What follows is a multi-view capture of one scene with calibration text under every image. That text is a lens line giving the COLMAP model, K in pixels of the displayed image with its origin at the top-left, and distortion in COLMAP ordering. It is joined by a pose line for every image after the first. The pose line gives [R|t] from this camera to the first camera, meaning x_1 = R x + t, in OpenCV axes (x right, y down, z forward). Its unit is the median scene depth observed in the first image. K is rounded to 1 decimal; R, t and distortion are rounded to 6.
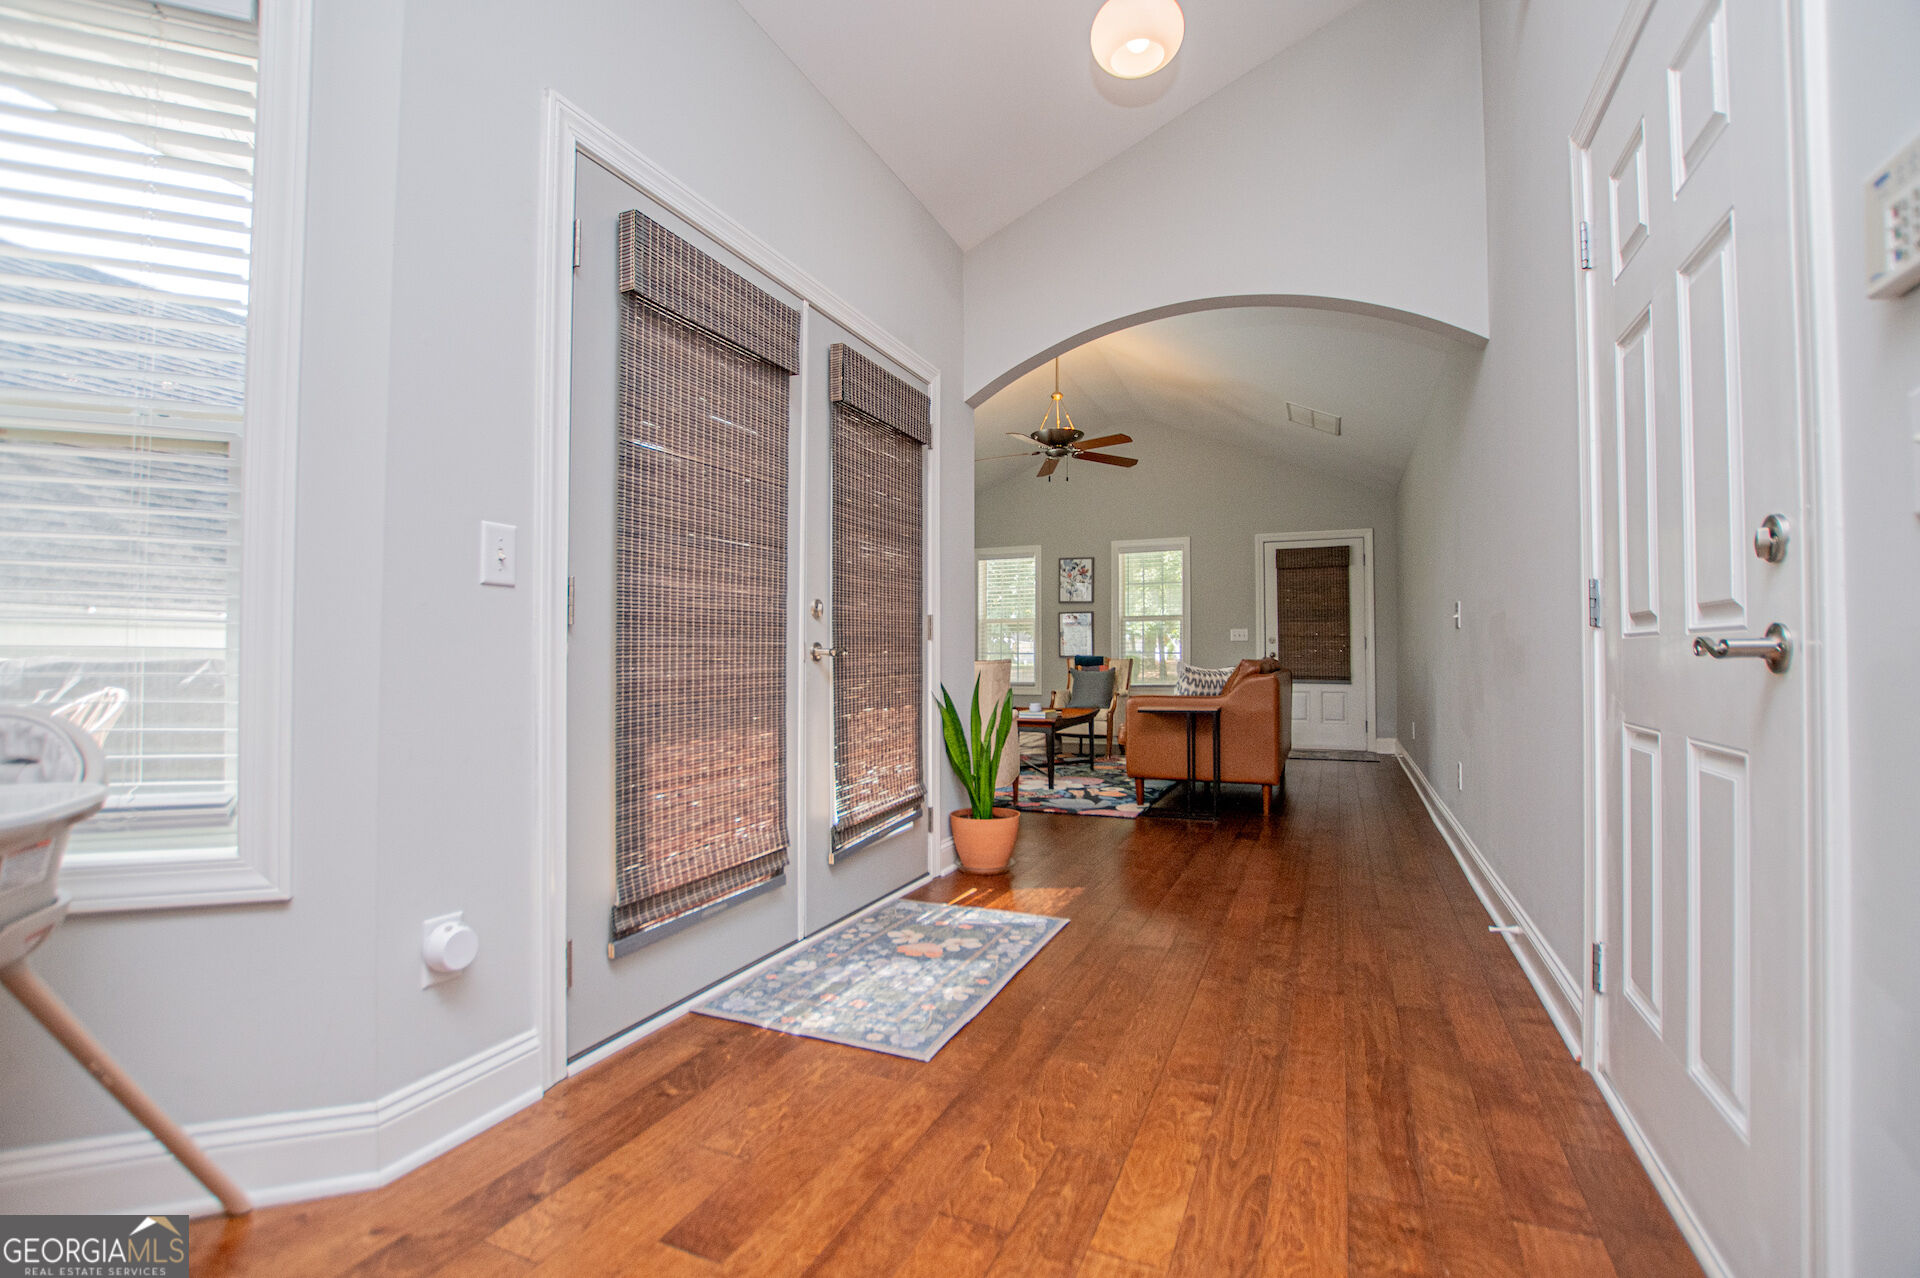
lens RADIAL K [[888.1, 0, 1006.2], [0, 888.1, 640.3], [0, 0, 1]] dist [-0.023804, -0.000160]
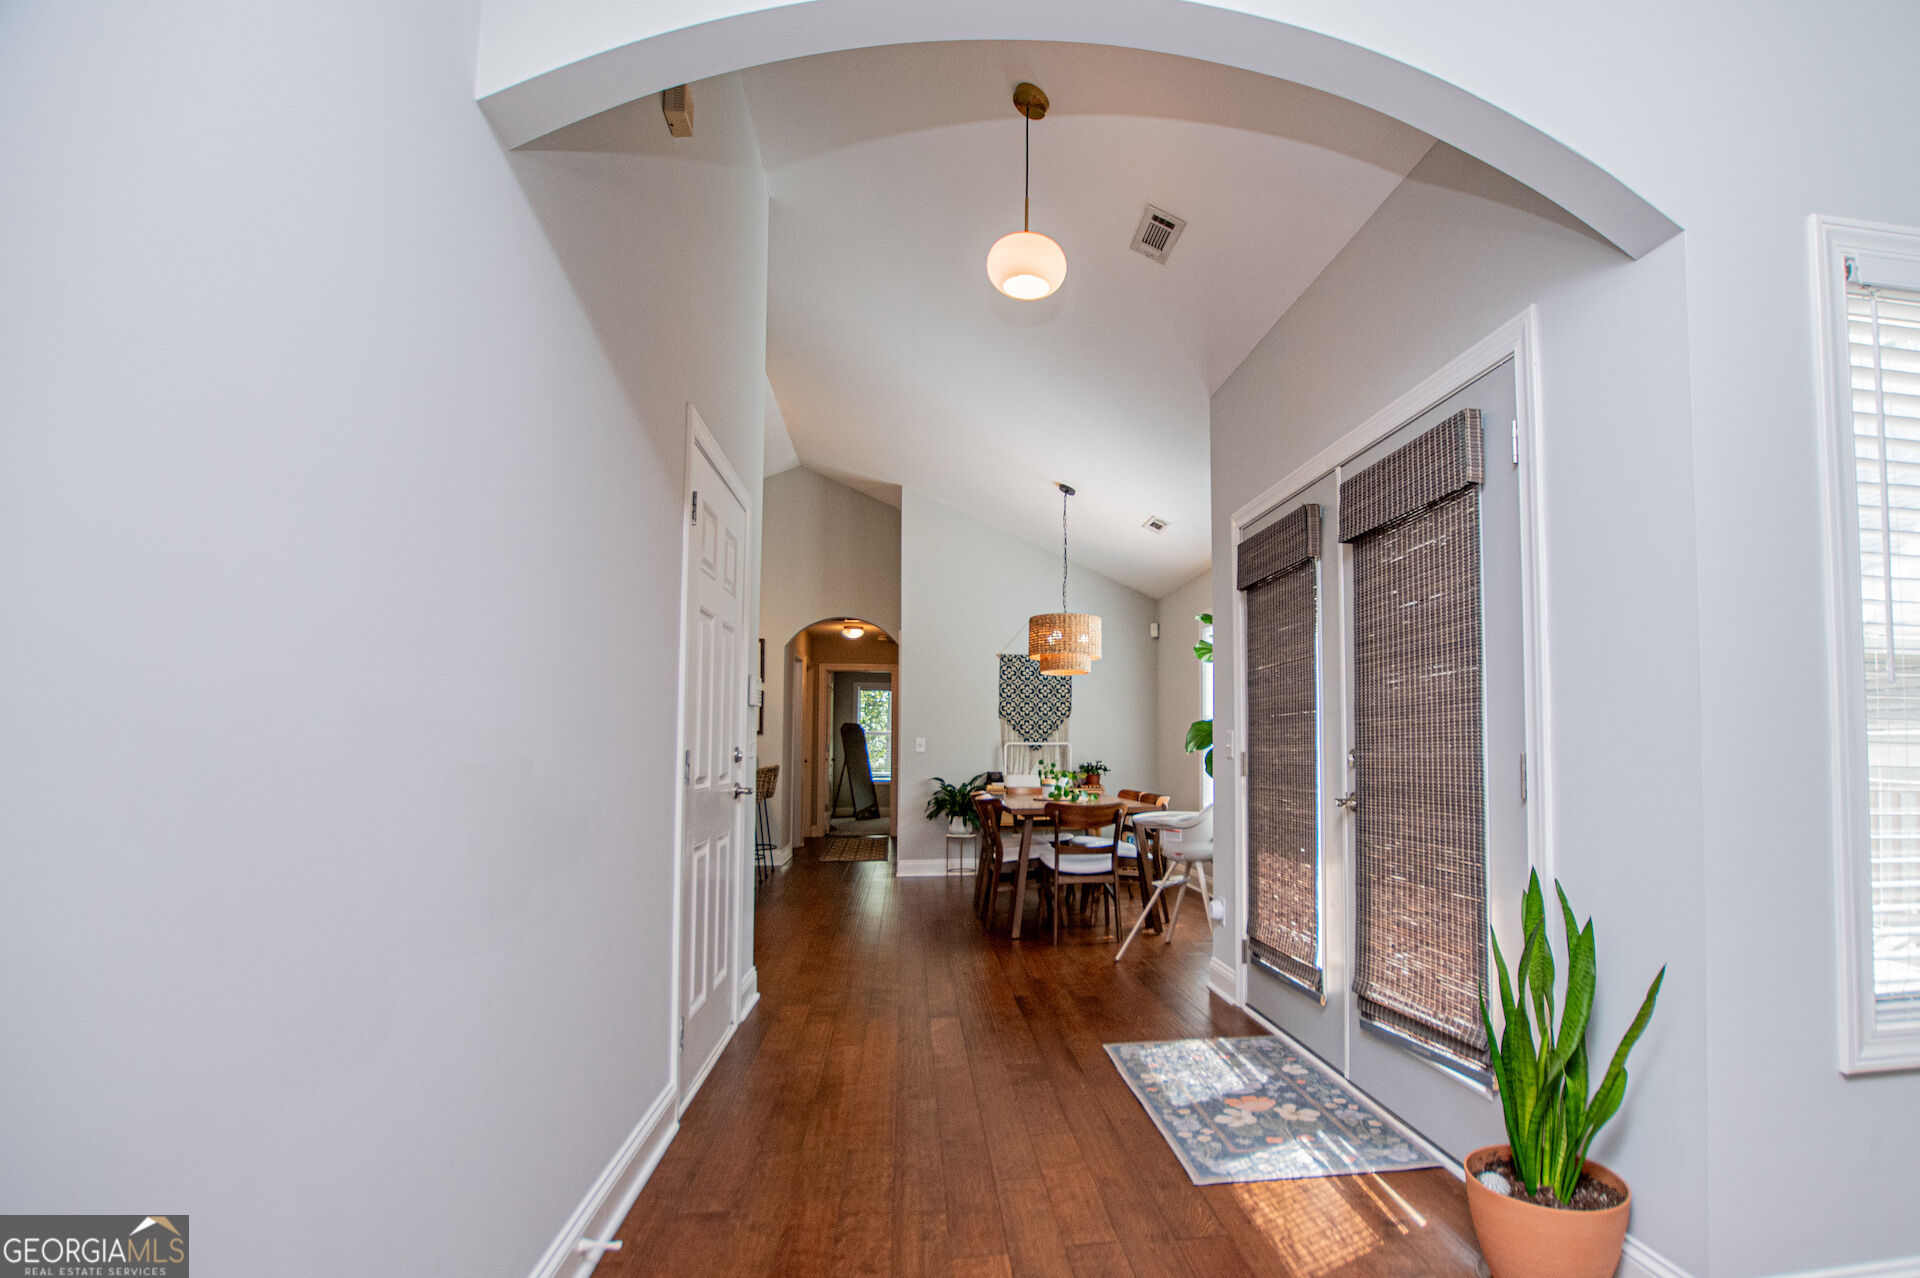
lens RADIAL K [[888.1, 0, 1006.2], [0, 888.1, 640.3], [0, 0, 1]] dist [-0.023804, -0.000160]
pose [[-0.893614, -0.055621, -0.445376, 0.594737], [0.008106, 0.990130, -0.139917, -0.030837], [0.448763, -0.128642, -0.884343, 1.732311]]
